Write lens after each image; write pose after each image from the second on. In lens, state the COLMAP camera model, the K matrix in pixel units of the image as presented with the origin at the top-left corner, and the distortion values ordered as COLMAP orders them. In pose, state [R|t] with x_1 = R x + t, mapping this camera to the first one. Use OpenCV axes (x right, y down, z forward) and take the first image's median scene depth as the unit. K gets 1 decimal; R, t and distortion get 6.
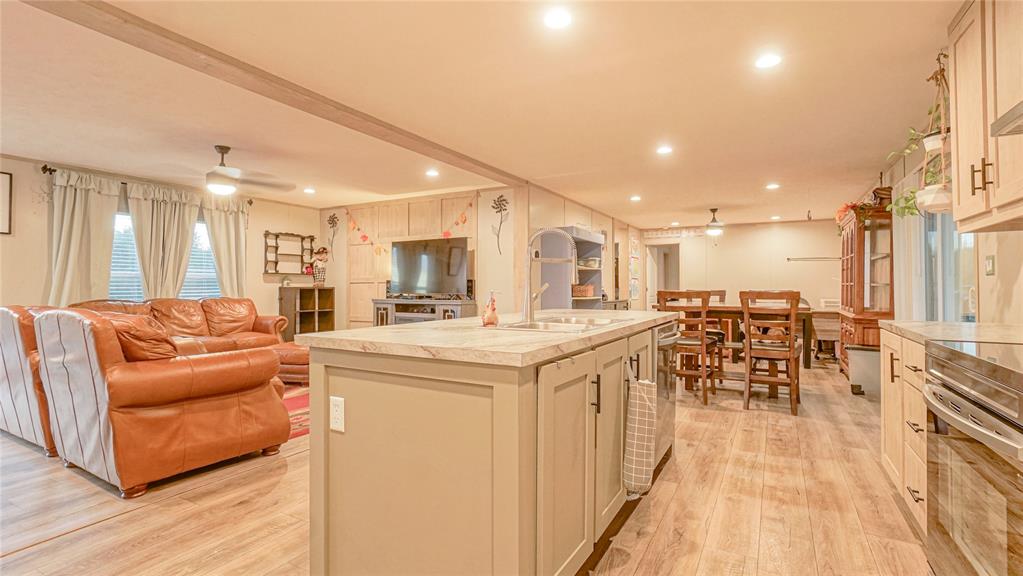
lens RADIAL K [[483.4, 0, 506.3], [0, 483.4, 277.8], [0, 0, 1]] dist [-0.013517, 0.009974]
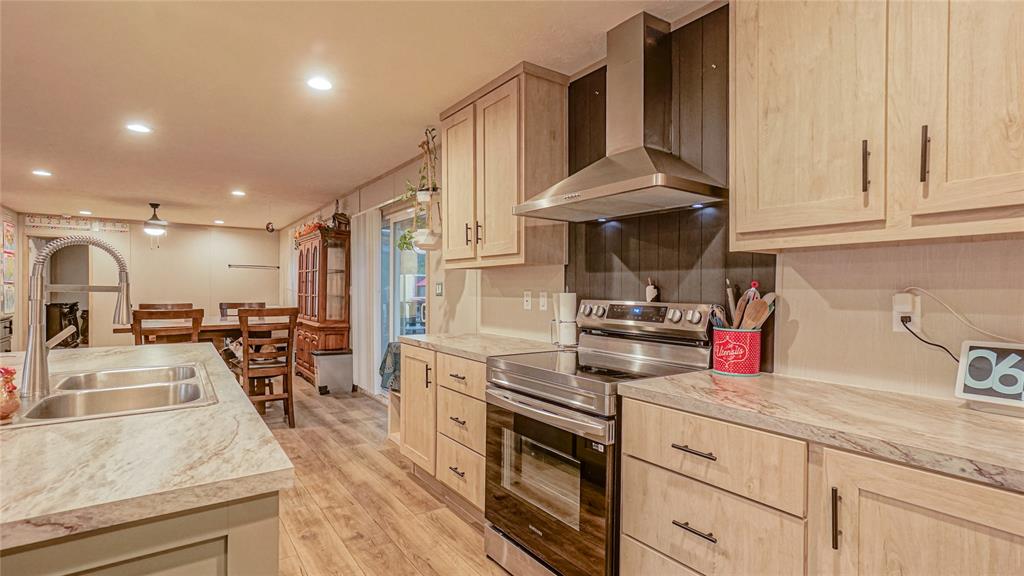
lens RADIAL K [[485.7, 0, 510.2], [0, 485.7, 291.0], [0, 0, 1]] dist [-0.003279, 0.000963]
pose [[0.431258, -0.002513, 0.902225, -0.108680], [-0.022311, 0.999661, 0.013449, -0.025158], [-0.901953, -0.025929, 0.431056, 0.110413]]
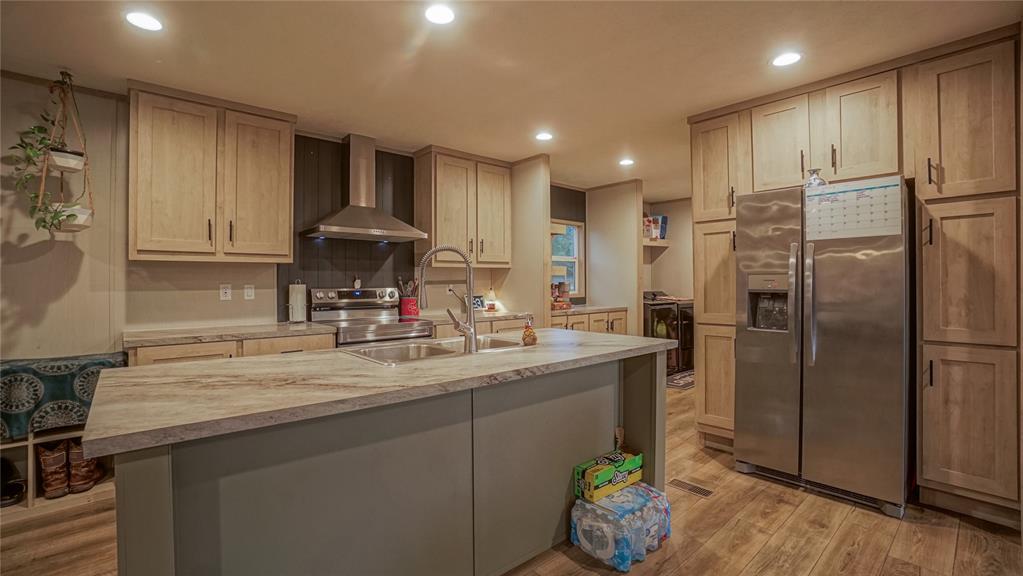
lens RADIAL K [[452.8, 0, 505.7], [0, 452.8, 280.5], [0, 0, 1]] dist [-0.063390, 0.022566]
pose [[-0.945237, 0.003705, 0.326363, -0.131872], [-0.003105, 0.999788, -0.020344, -0.010853], [-0.326369, -0.020243, -0.945026, 0.813584]]
